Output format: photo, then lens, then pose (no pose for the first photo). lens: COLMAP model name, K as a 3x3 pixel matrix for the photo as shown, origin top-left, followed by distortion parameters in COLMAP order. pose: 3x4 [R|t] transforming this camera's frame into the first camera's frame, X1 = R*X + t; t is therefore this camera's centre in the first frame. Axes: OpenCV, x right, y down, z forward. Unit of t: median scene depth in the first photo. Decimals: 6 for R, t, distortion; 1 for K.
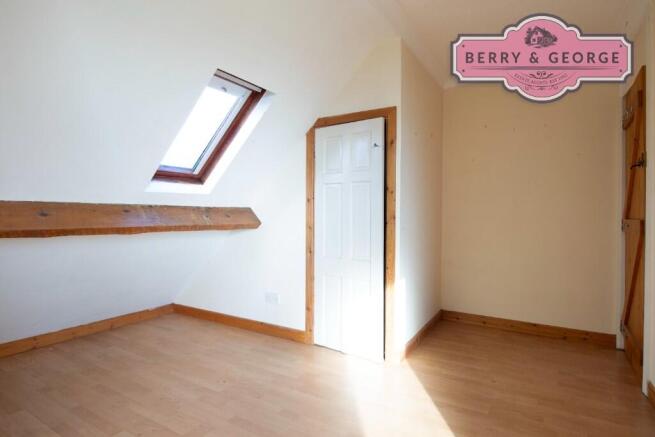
lens RADIAL K [[355.0, 0, 332.2], [0, 355.0, 217.1], [0, 0, 1]] dist [0.006961, -0.011695]
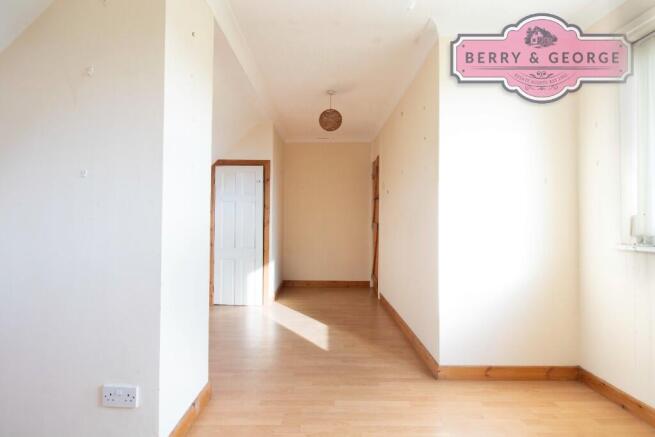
lens RADIAL K [[355.0, 0, 336.3], [0, 355.0, 217.9], [0, 0, 1]] dist [0.006961, -0.011695]
pose [[0.845227, 0.001905, 0.534404, -0.479716], [0.001220, 0.999984, -0.005493, -0.012414], [-0.534406, 0.005295, 0.845211, -0.662868]]
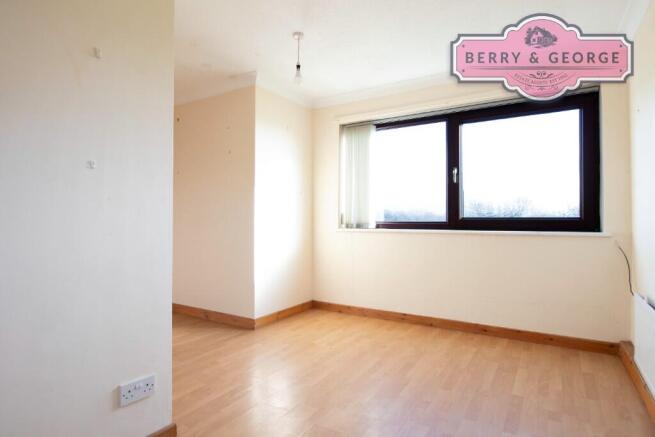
lens RADIAL K [[355.0, 0, 326.1], [0, 355.0, 217.2], [0, 0, 1]] dist [0.006961, -0.011695]
pose [[0.012459, -0.005432, 0.999908, -1.034040], [-0.004484, 0.999975, 0.005489, -0.014599], [-0.999912, -0.004552, 0.012434, -0.309741]]
